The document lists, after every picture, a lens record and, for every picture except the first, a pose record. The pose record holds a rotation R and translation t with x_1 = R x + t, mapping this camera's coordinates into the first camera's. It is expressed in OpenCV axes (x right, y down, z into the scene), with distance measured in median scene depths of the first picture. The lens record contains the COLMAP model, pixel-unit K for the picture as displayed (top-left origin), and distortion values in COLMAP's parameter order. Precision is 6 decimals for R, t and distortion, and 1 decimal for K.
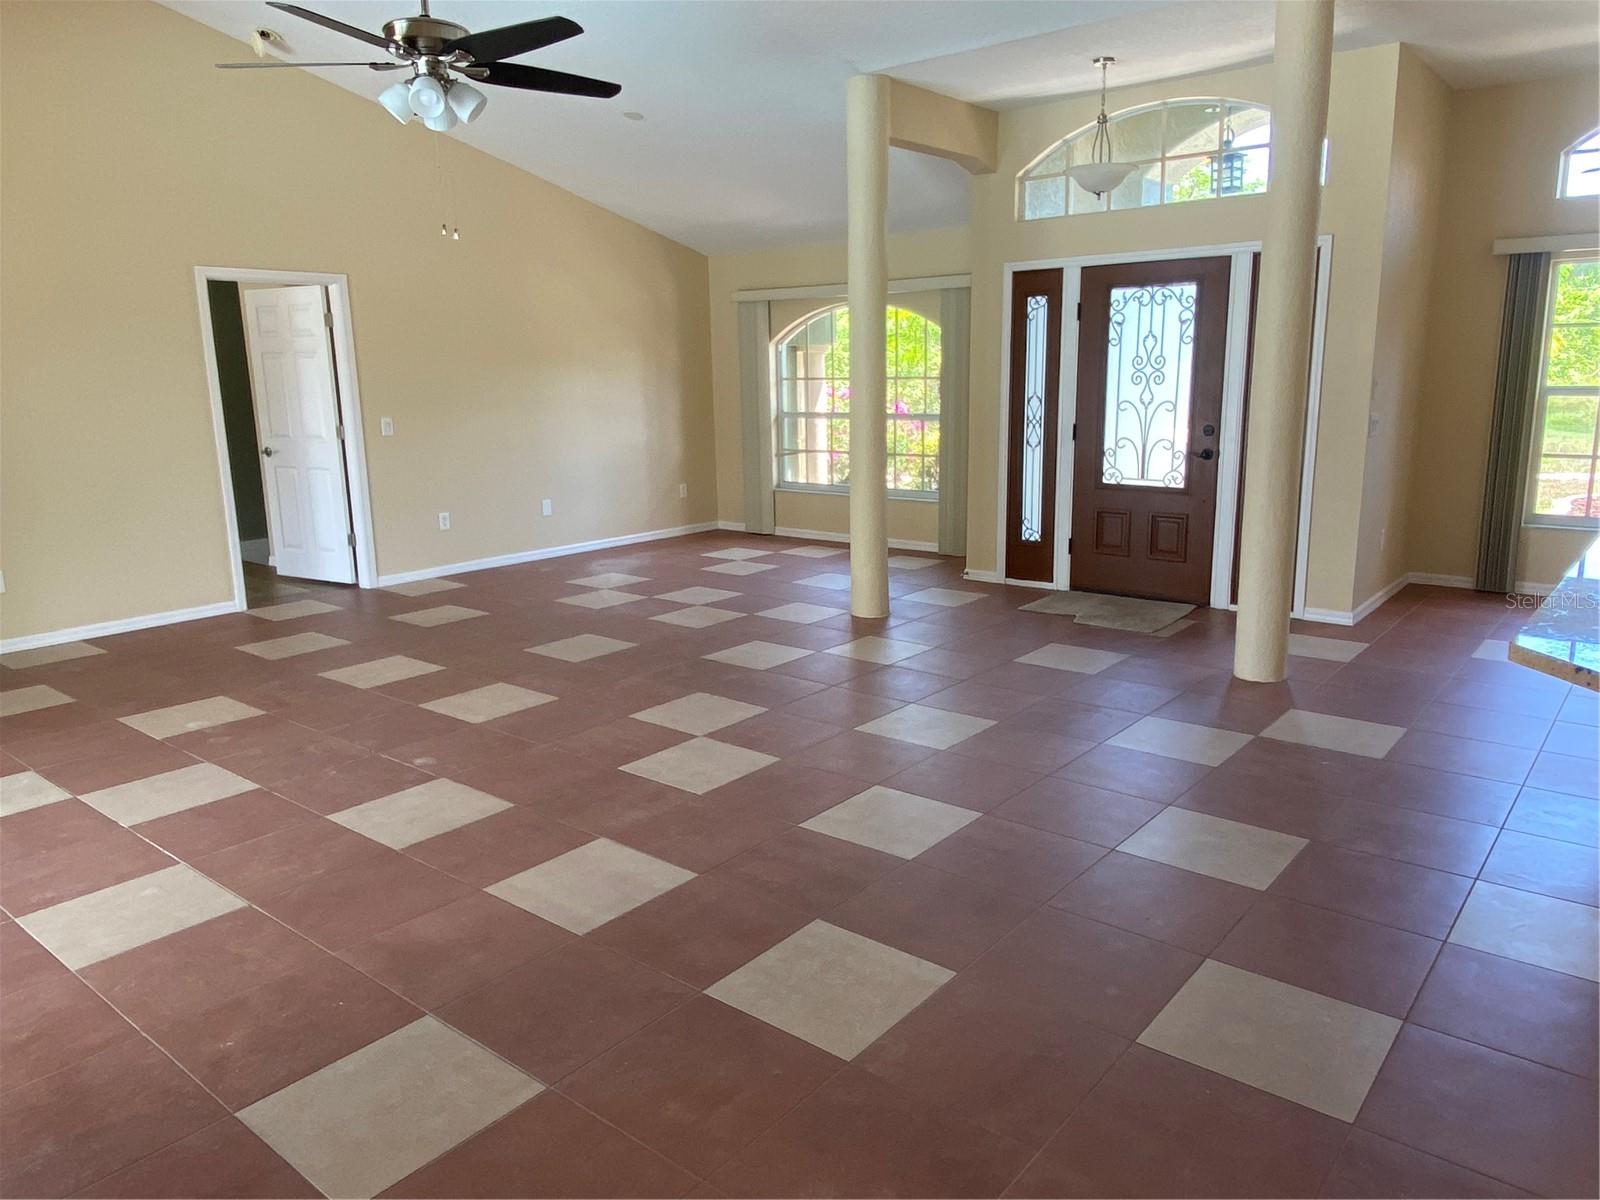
lens RADIAL K [[1102.4, 0, 810.9], [0, 1102.4, 601.0], [0, 0, 1]] dist [0.069150, -0.048519]
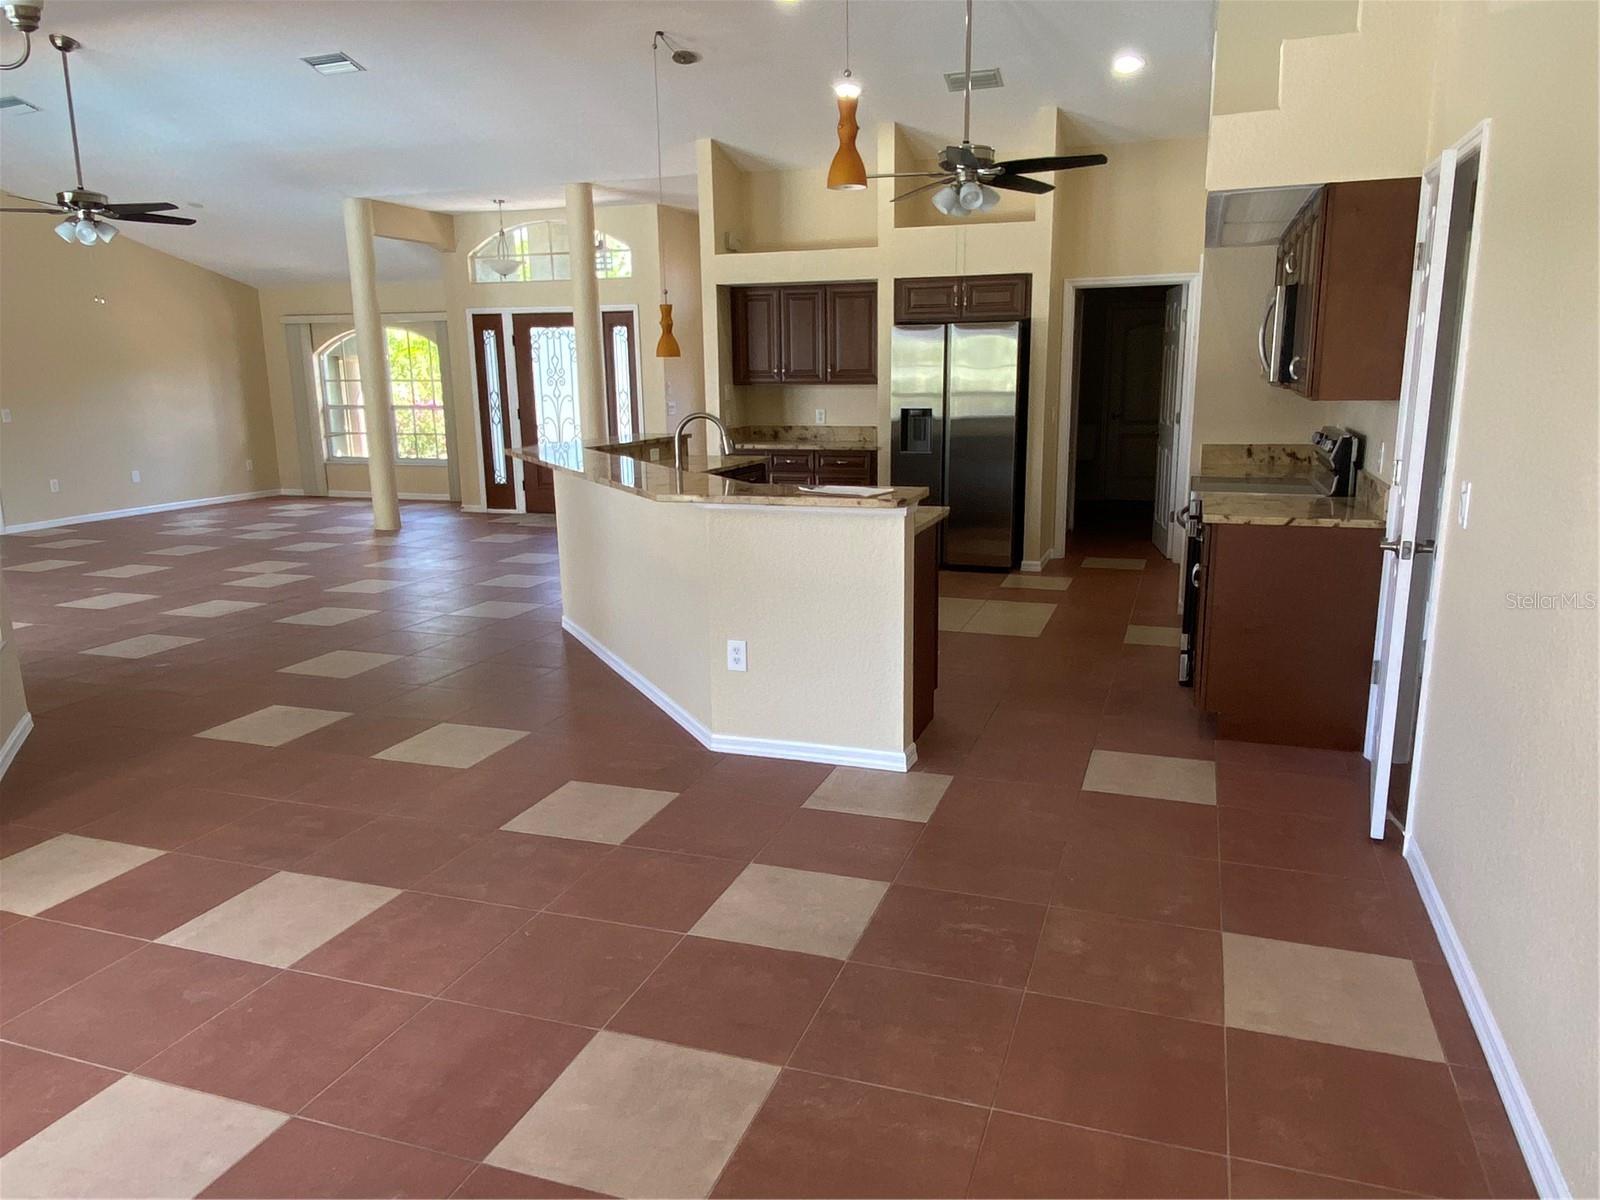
lens RADIAL K [[1102.4, 0, 810.9], [0, 1102.4, 601.0], [0, 0, 1]] dist [0.069150, -0.048519]
pose [[0.938795, -0.065984, 0.338099, 0.073220], [0.068482, 0.997642, 0.004549, 0.146187], [-0.337602, 0.018883, 0.941100, -0.687301]]
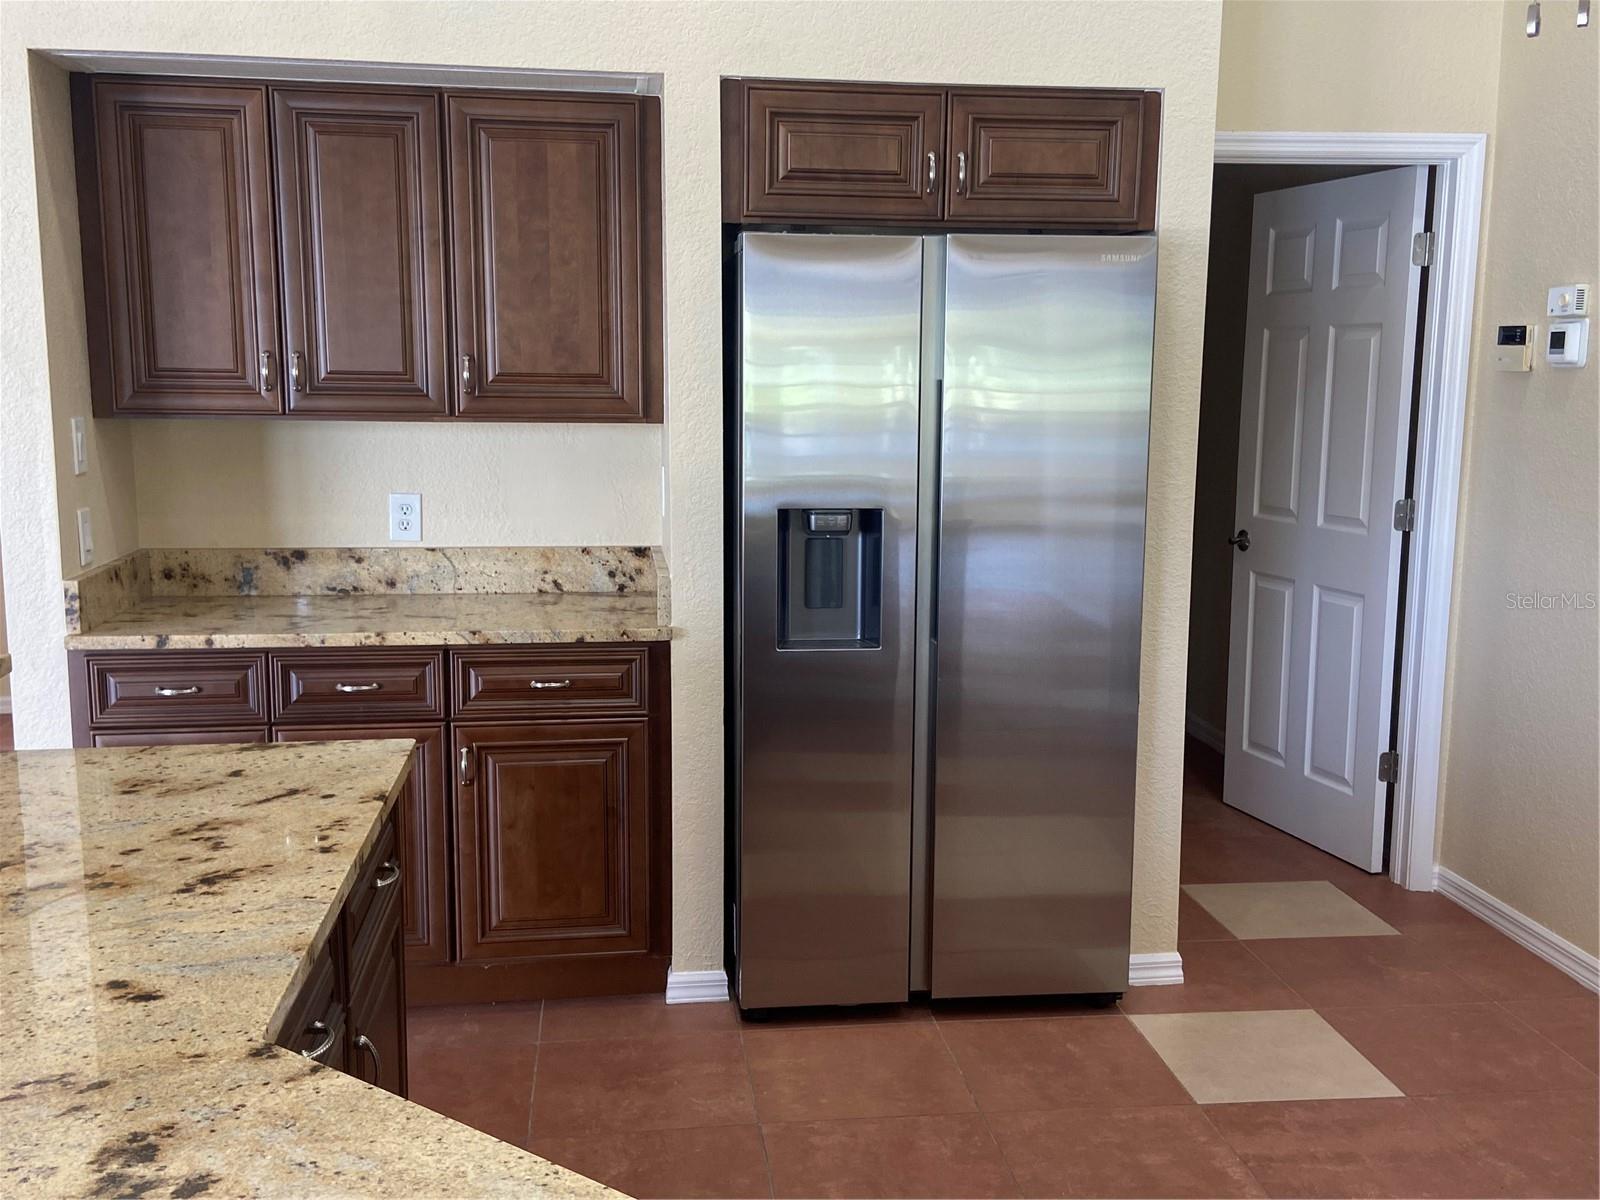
lens RADIAL K [[1595.8, 0, 800.0], [0, 1595.8, 600.0], [0, 0, 1]] dist [0.061366, 0.003600]
pose [[0.686951, -0.077146, 0.722598, 0.210183], [0.132016, 0.991052, -0.019698, -0.003668], [-0.714612, 0.108926, 0.690988, 0.021369]]
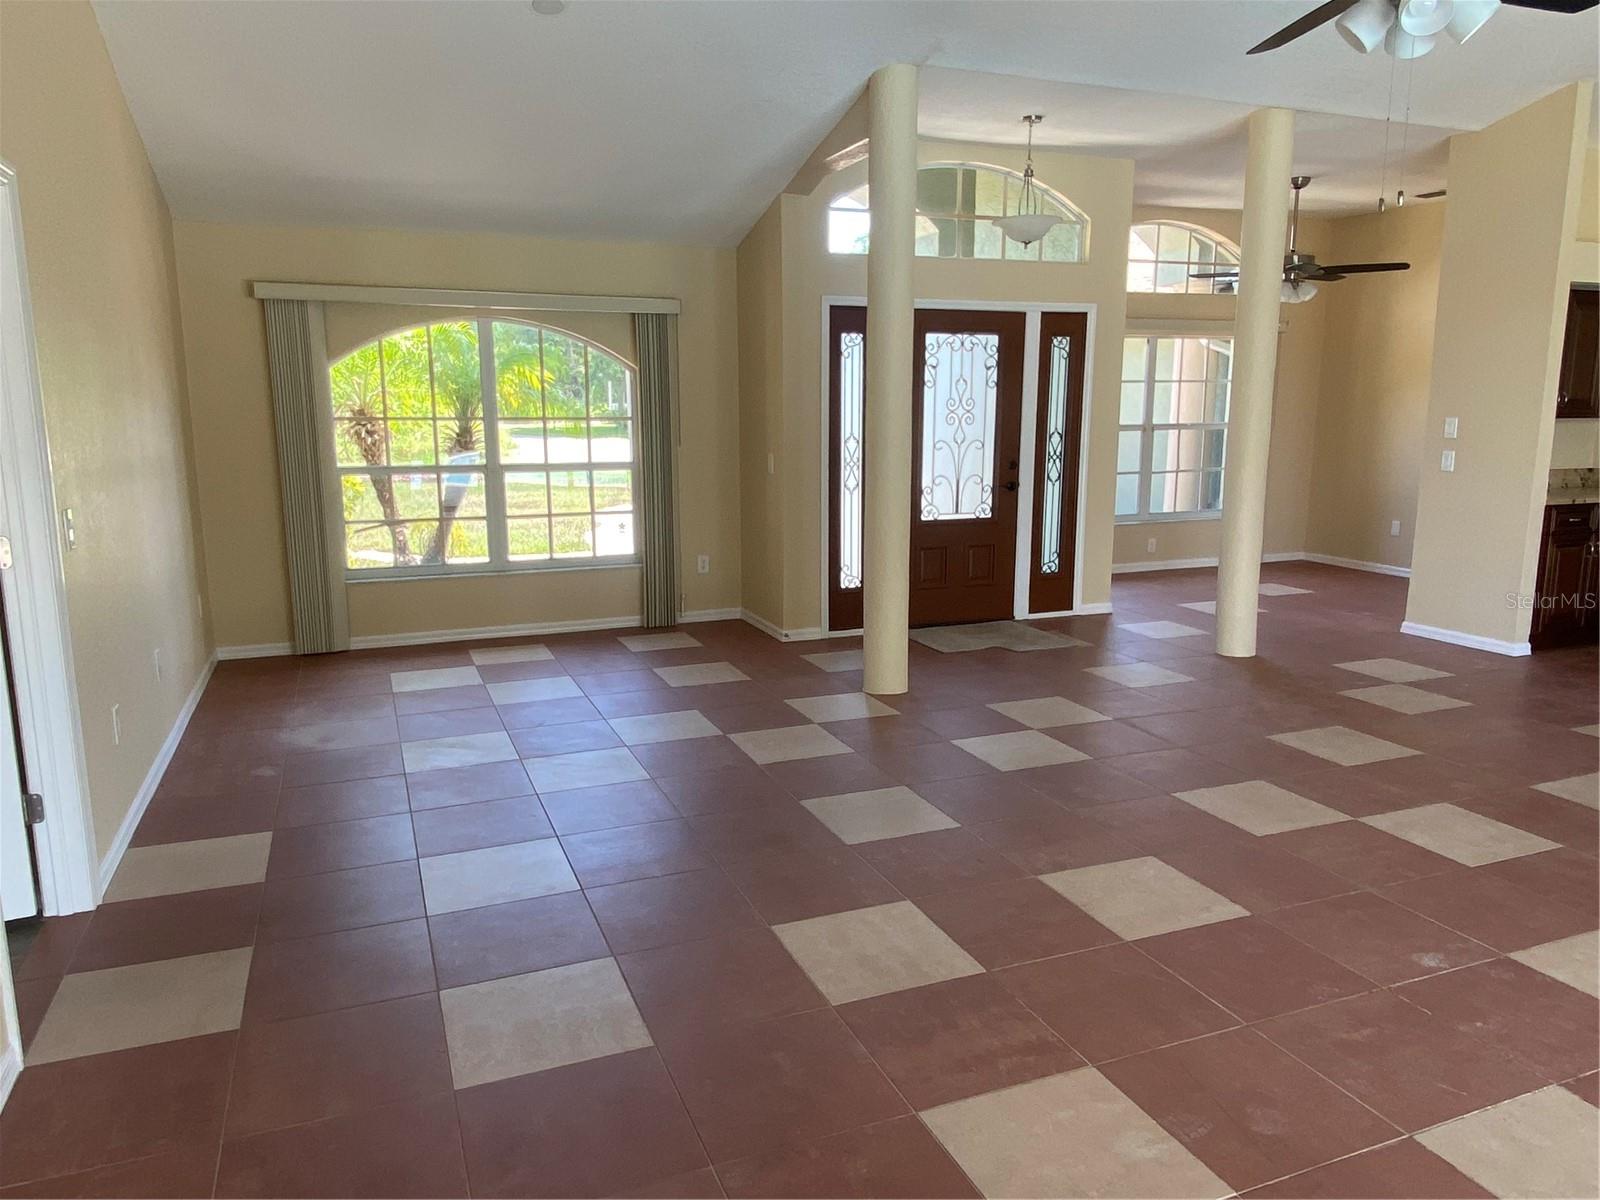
lens RADIAL K [[1098.0, 0, 800.9], [0, 1098.0, 587.1], [0, 0, 1]] dist [0.077421, -0.080730]
pose [[0.477471, -0.123935, 0.869863, -0.688629], [0.178219, 0.983084, 0.042241, -0.110514], [-0.860383, 0.134857, 0.491482, 0.616837]]
